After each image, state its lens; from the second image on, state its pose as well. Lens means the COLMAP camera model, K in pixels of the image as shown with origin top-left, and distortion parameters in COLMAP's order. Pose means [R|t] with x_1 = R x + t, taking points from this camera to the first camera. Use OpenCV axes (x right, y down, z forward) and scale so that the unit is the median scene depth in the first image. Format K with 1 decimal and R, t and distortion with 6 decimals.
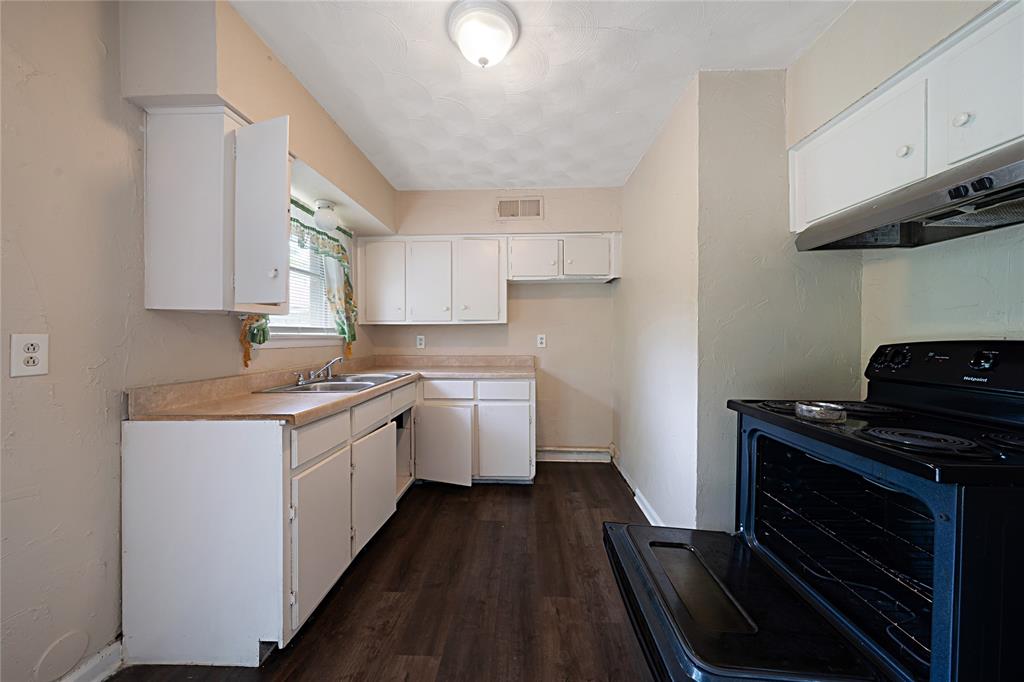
lens RADIAL K [[357.4, 0, 513.6], [0, 357.4, 338.5], [0, 0, 1]] dist [-0.007157, 0.000112]
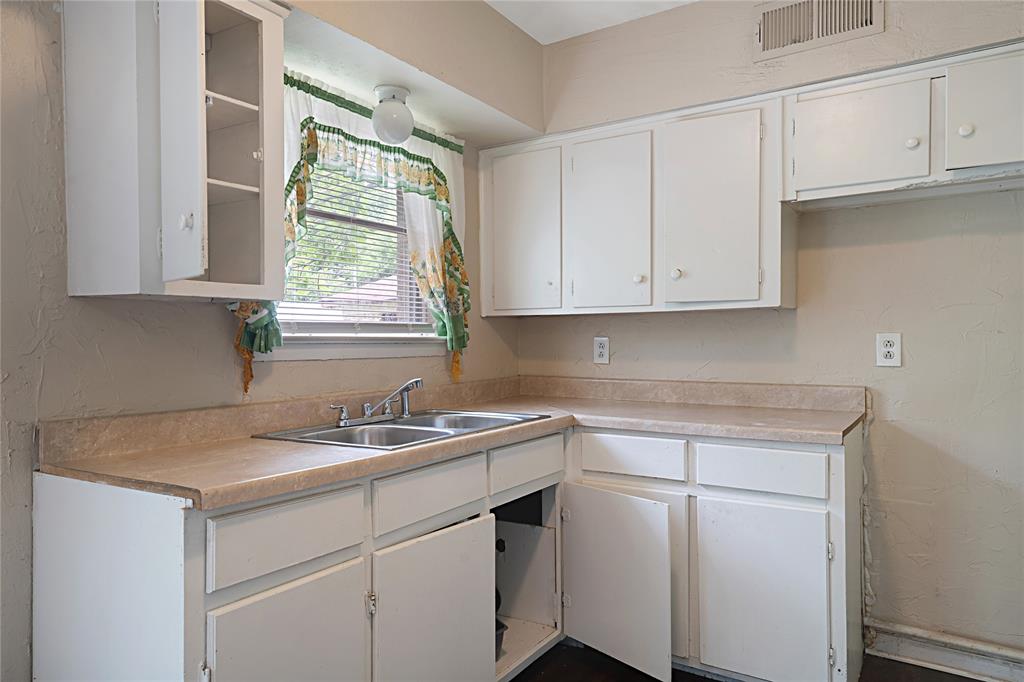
lens RADIAL K [[680.0, 0, 504.1], [0, 680.0, 345.8], [0, 0, 1]] dist [0.042552, -0.005565]
pose [[0.858896, 0.003553, -0.512137, 0.126128], [-0.001060, 0.999986, 0.005159, -0.001258], [0.512149, -0.003888, 0.858888, 0.169918]]
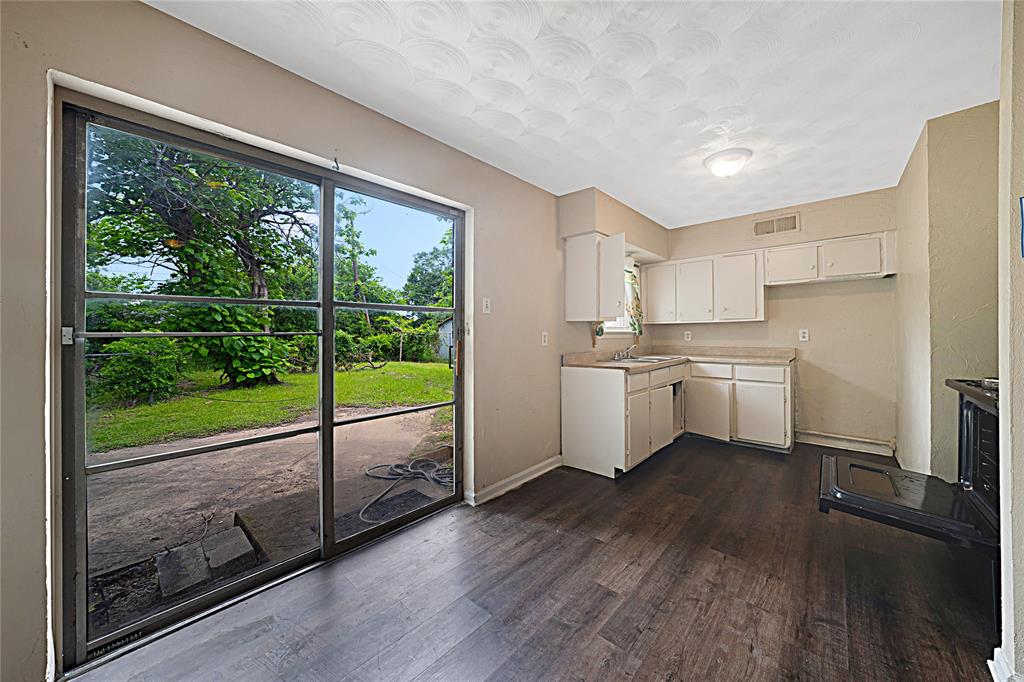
lens RADIAL K [[357.4, 0, 512.5], [0, 357.4, 330.9], [0, 0, 1]] dist [-0.007157, 0.000112]
pose [[0.764750, -0.008331, -0.644273, 0.120549], [0.002624, 0.999948, -0.009817, 0.002468], [0.644322, 0.005817, 0.764733, -0.542253]]
